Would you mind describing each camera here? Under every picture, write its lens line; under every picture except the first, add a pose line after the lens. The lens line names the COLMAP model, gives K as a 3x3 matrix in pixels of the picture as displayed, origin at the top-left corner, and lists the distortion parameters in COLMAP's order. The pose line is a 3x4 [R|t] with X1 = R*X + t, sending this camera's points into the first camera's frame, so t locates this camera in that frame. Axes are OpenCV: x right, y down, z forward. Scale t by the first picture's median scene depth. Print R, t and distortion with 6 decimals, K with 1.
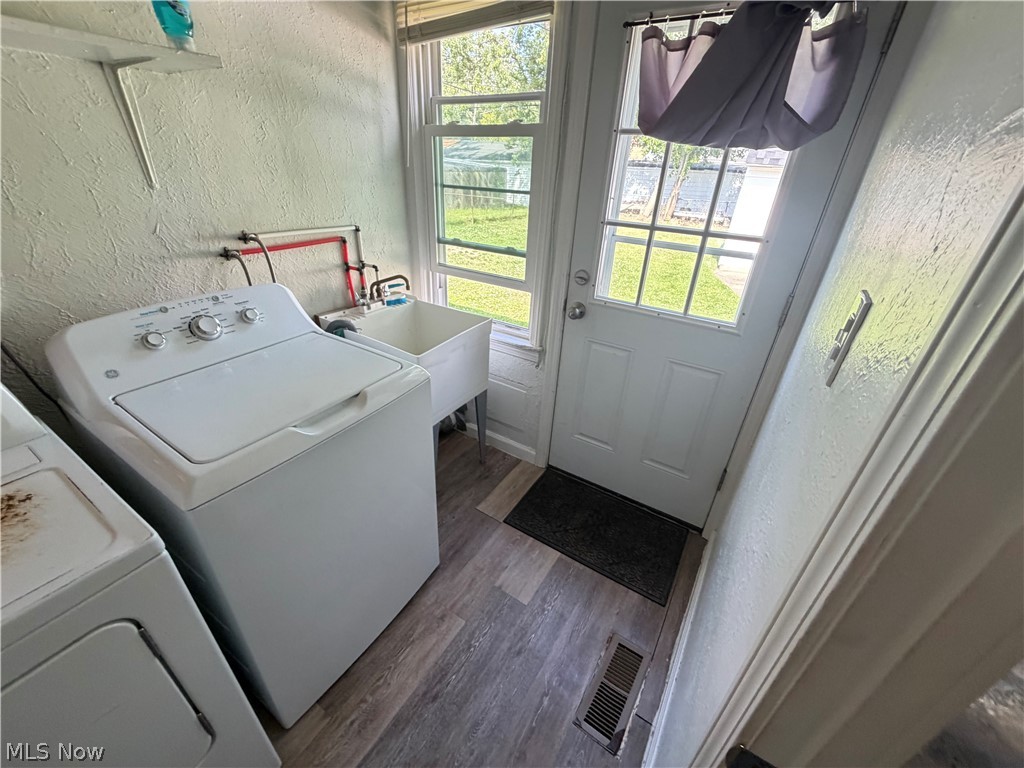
lens RADIAL K [[406.8, 0, 510.5], [0, 406.8, 384.2], [0, 0, 1]] dist [-0.000598, -0.000103]
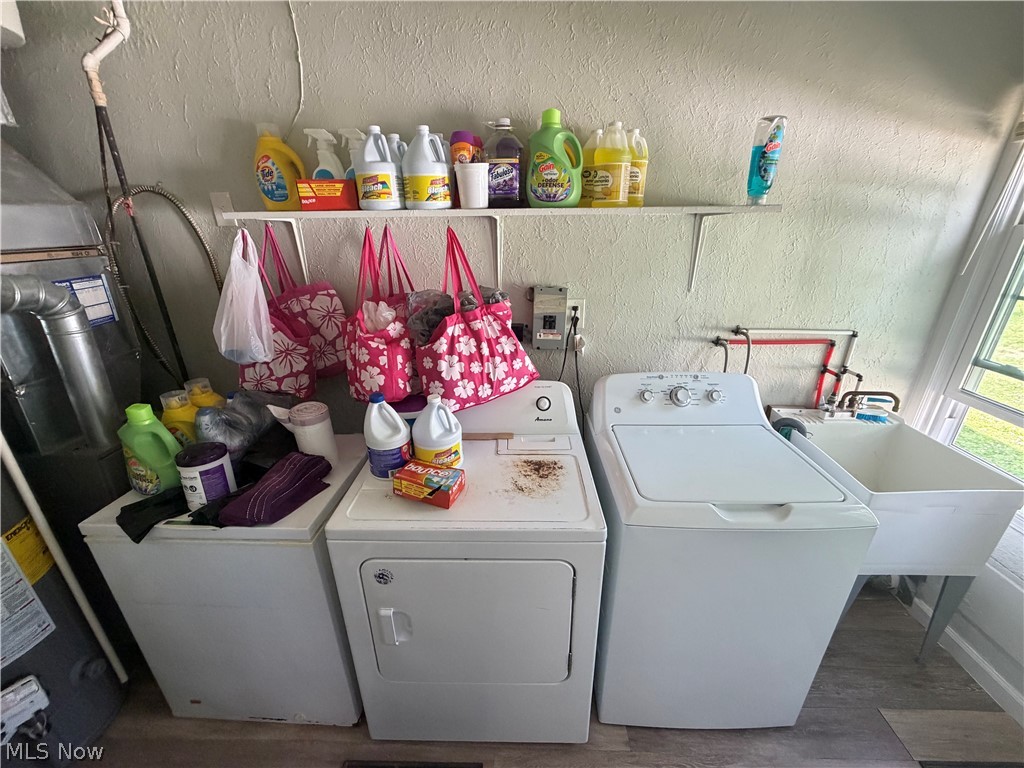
lens RADIAL K [[406.8, 0, 510.5], [0, 406.8, 384.2], [0, 0, 1]] dist [-0.000598, -0.000103]
pose [[0.507312, 0.275859, -0.816417, 0.018165], [-0.384514, 0.920305, 0.072029, -0.040819], [0.771222, 0.277383, 0.572953, -0.120874]]
